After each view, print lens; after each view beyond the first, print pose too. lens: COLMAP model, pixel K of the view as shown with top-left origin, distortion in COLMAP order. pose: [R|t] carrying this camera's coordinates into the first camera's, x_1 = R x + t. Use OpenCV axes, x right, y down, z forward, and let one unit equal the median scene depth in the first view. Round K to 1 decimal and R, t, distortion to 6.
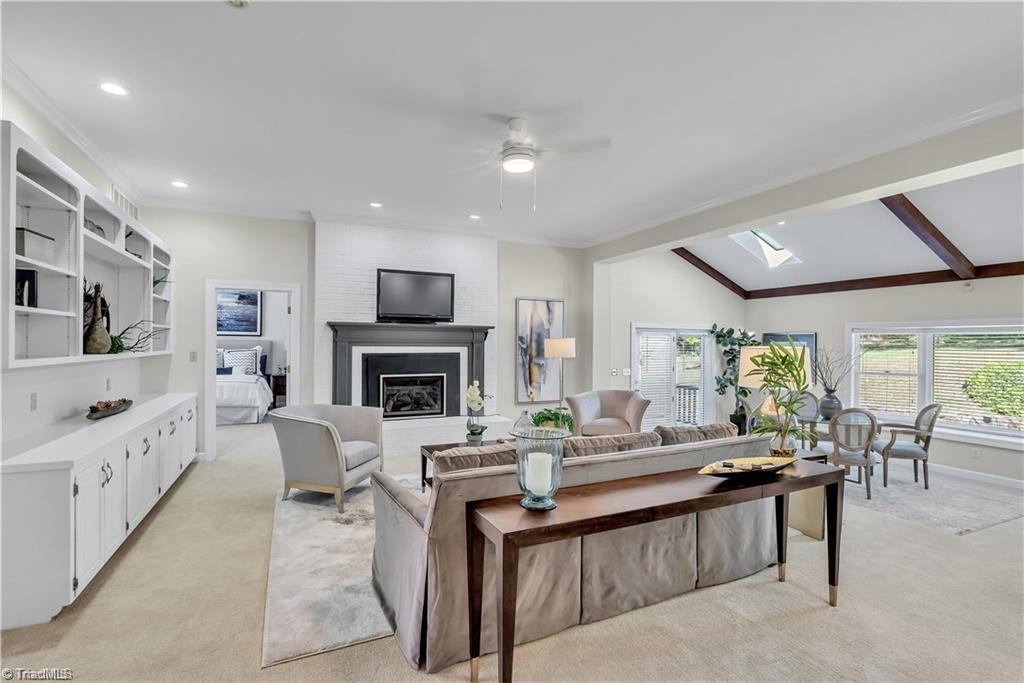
lens RADIAL K [[480.4, 0, 509.3], [0, 480.4, 344.3], [0, 0, 1]] dist [0.000700, -0.000292]
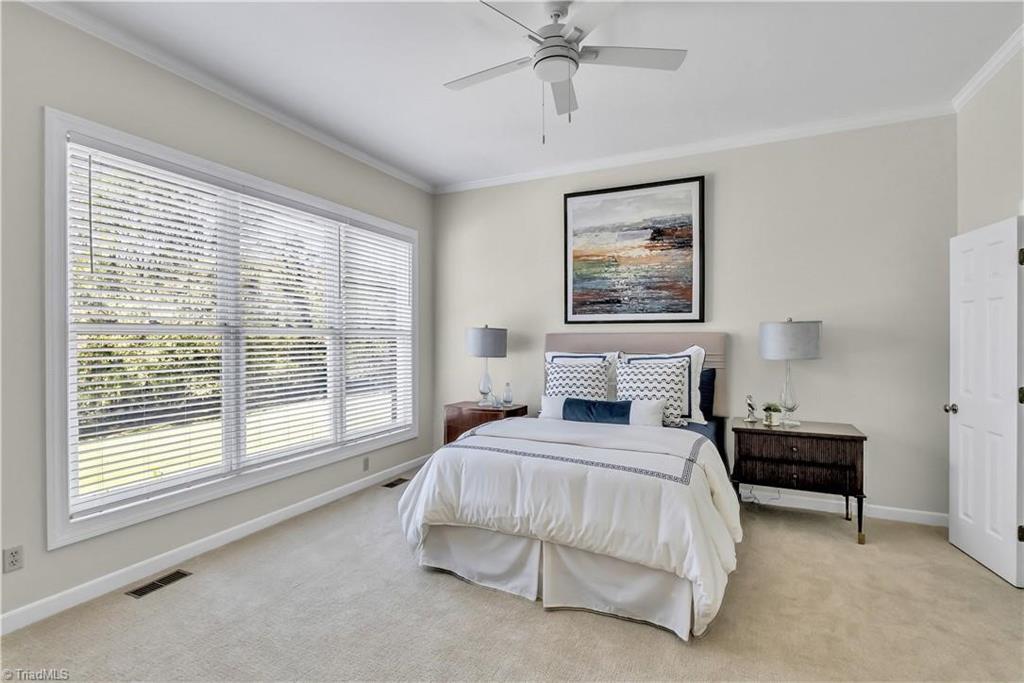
lens RADIAL K [[480.4, 0, 509.3], [0, 480.4, 343.1], [0, 0, 1]] dist [0.000700, -0.000292]
pose [[0.652480, -0.008445, -0.757759, -0.319633], [0.009391, 0.999951, -0.003057, 0.000675], [0.757748, -0.005121, 0.652528, 0.620396]]
